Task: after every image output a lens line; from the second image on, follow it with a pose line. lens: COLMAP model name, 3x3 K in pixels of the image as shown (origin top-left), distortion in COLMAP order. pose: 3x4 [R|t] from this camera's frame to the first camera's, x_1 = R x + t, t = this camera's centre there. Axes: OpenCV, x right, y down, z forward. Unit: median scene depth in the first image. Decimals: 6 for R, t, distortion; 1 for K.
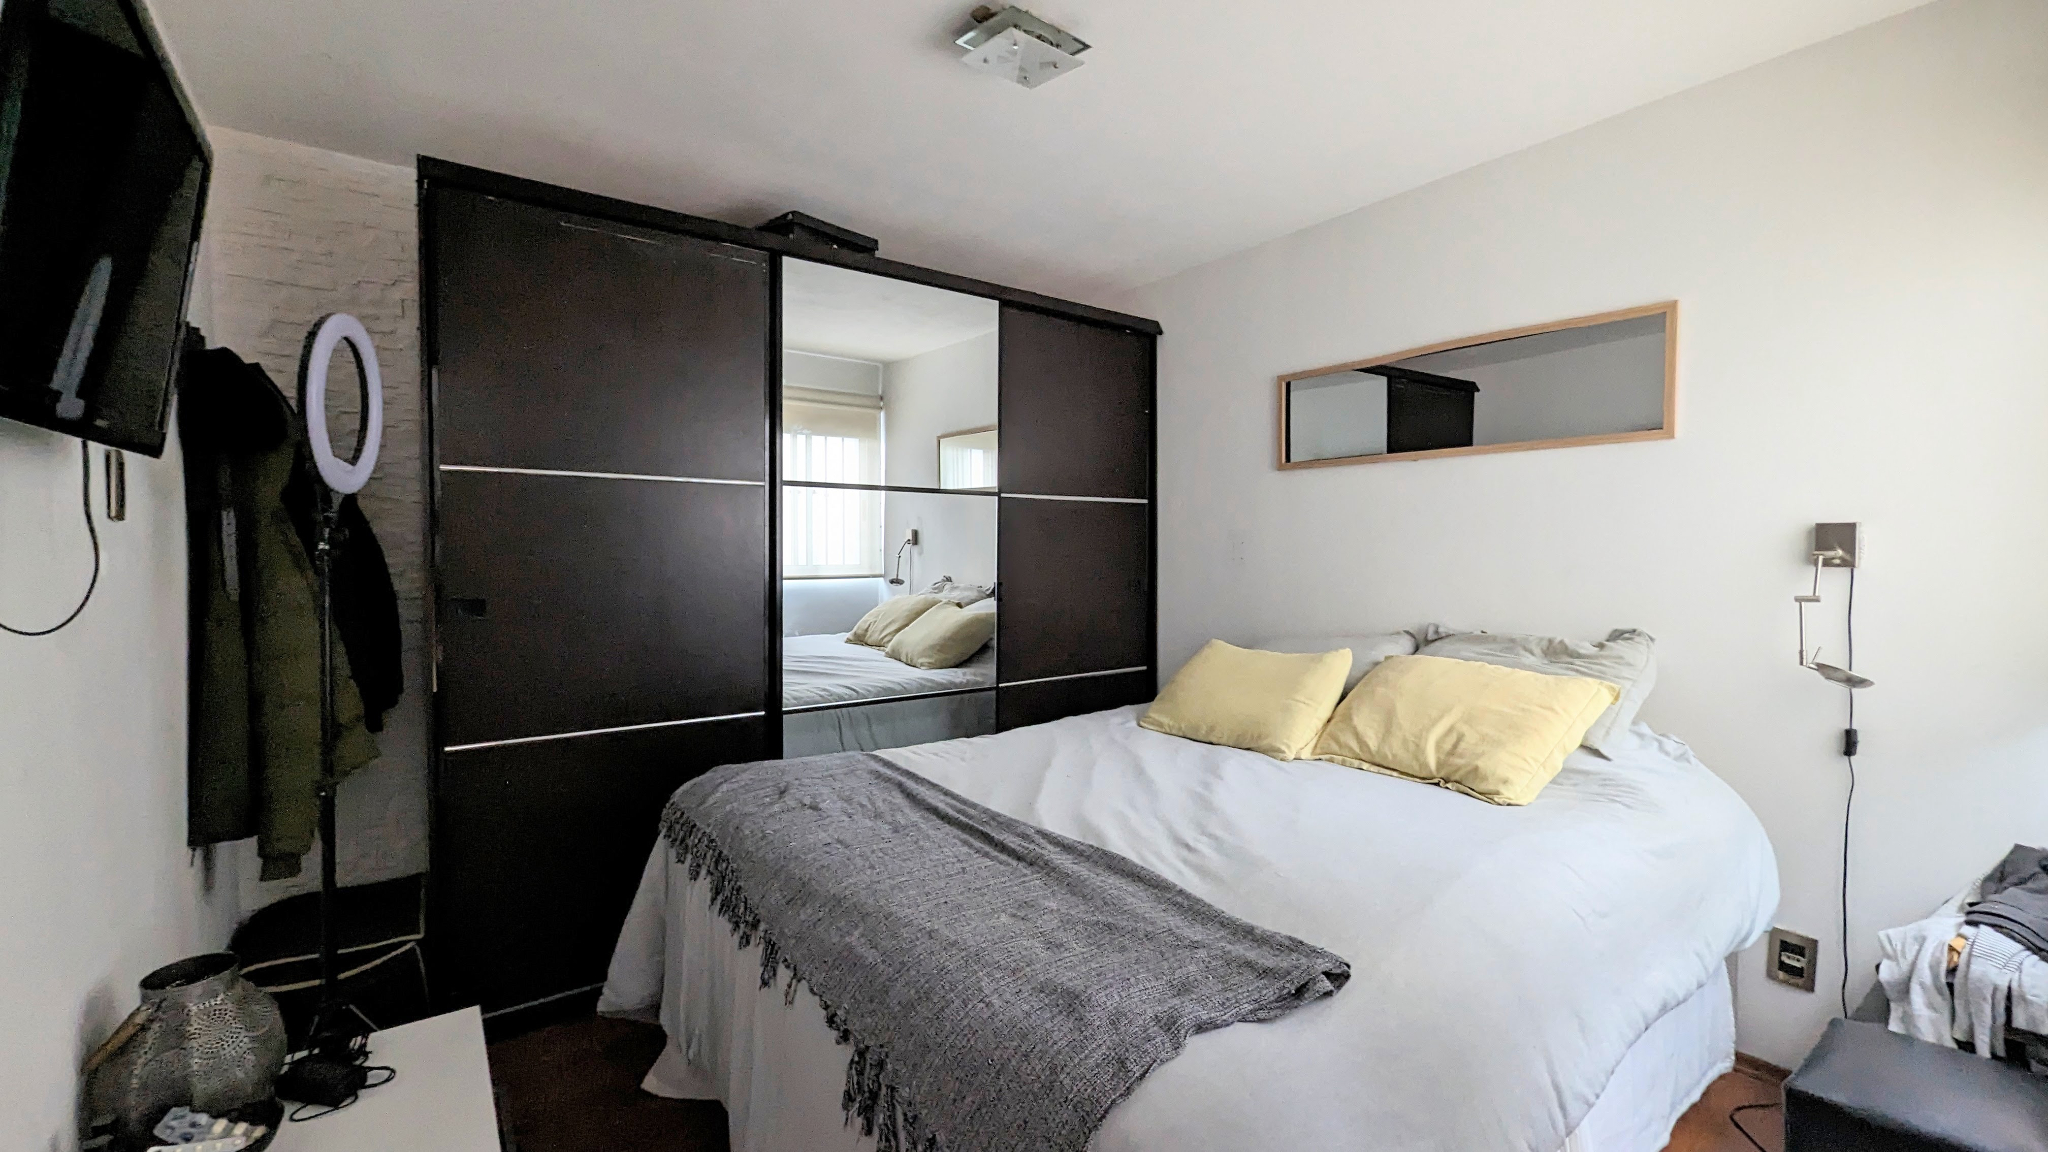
lens RADIAL K [[836.7, 0, 1038.4], [0, 836.7, 579.6], [0, 0, 1]] dist [0.001396, -0.000258]
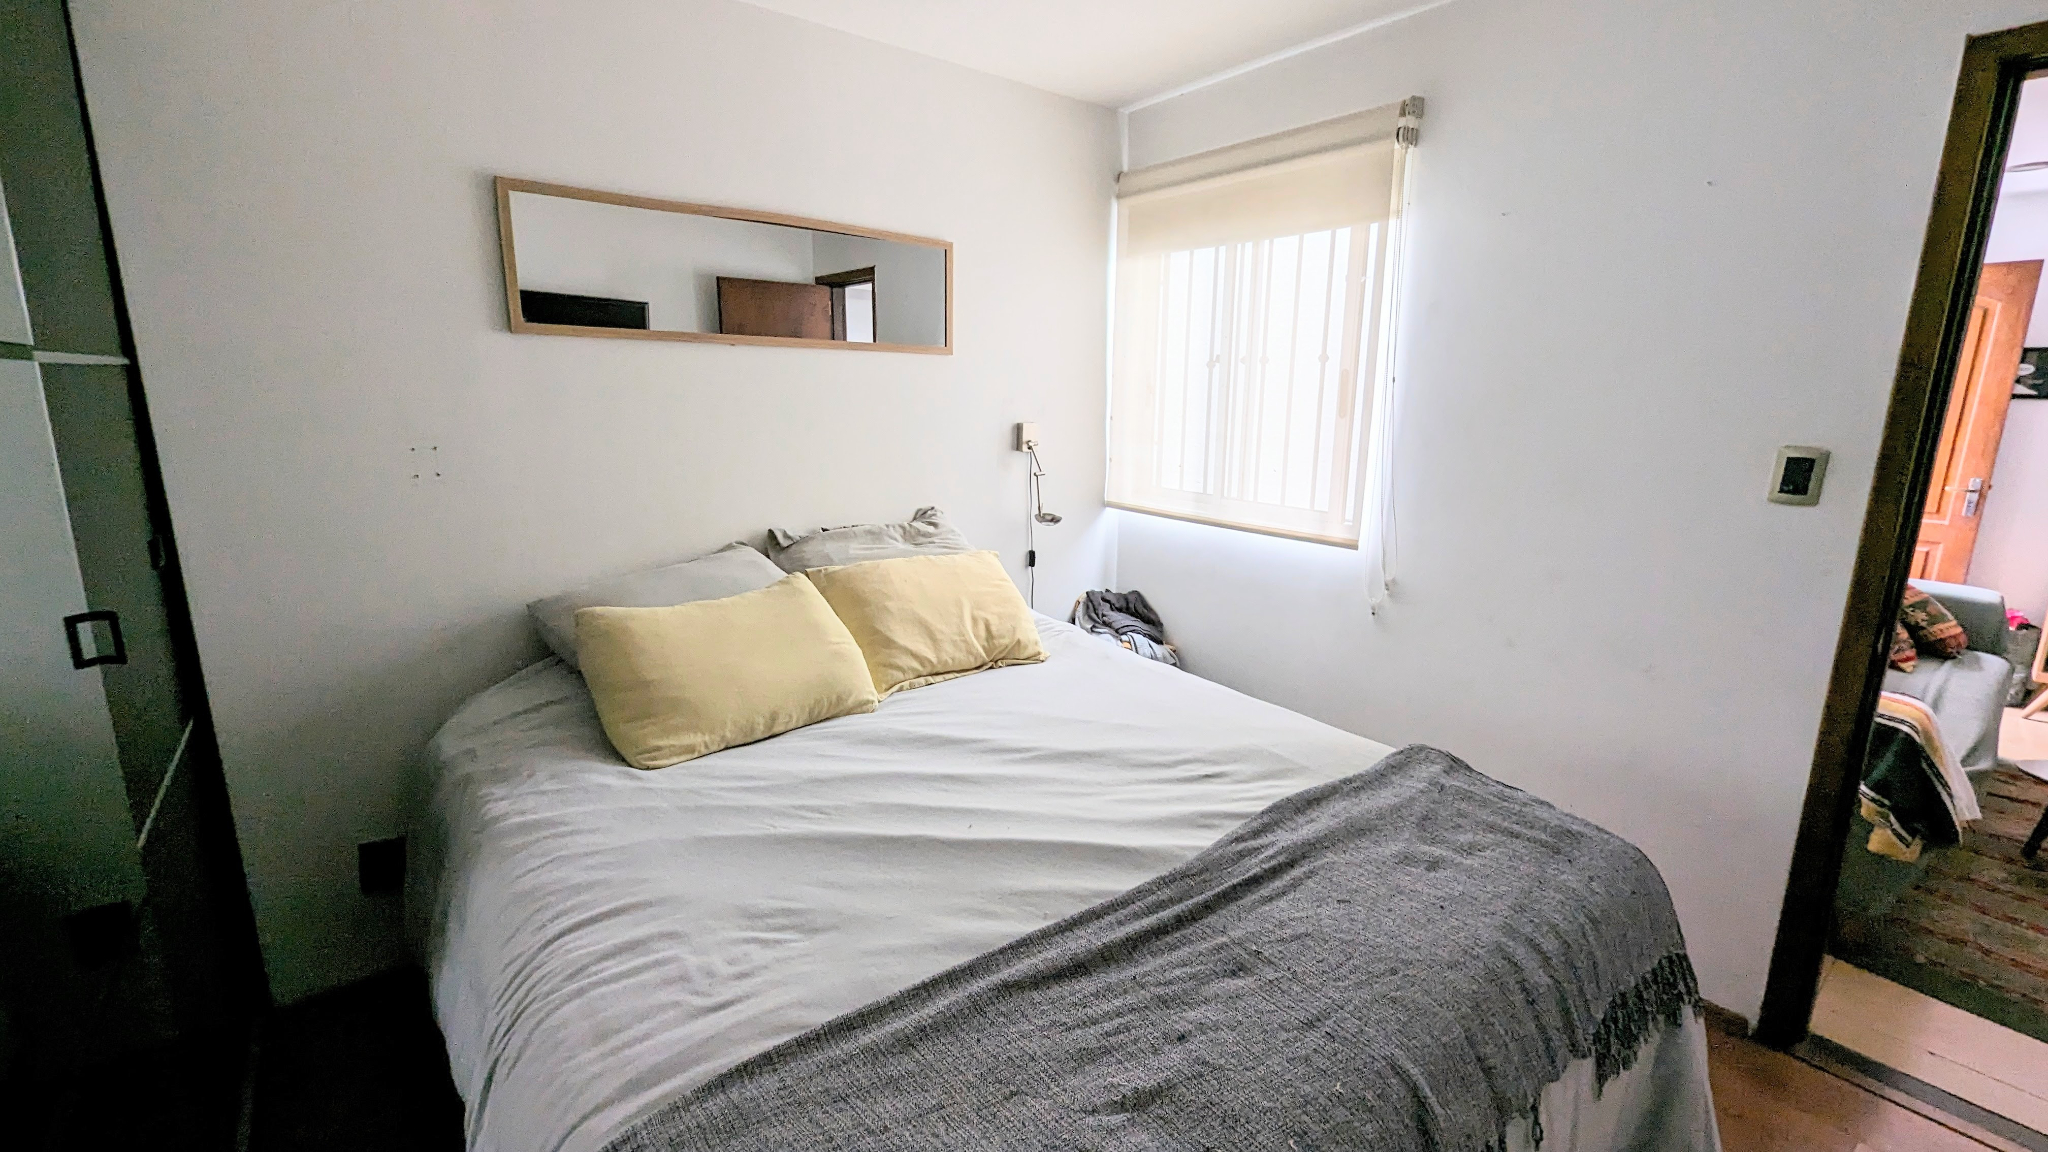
lens RADIAL K [[836.7, 0, 1037.4], [0, 836.7, 588.3], [0, 0, 1]] dist [0.001396, -0.000258]
pose [[-0.022191, -0.229654, 0.973019, -0.667548], [0.026107, 0.972794, 0.230196, -0.131893], [-0.999413, 0.030511, -0.015592, 1.051044]]
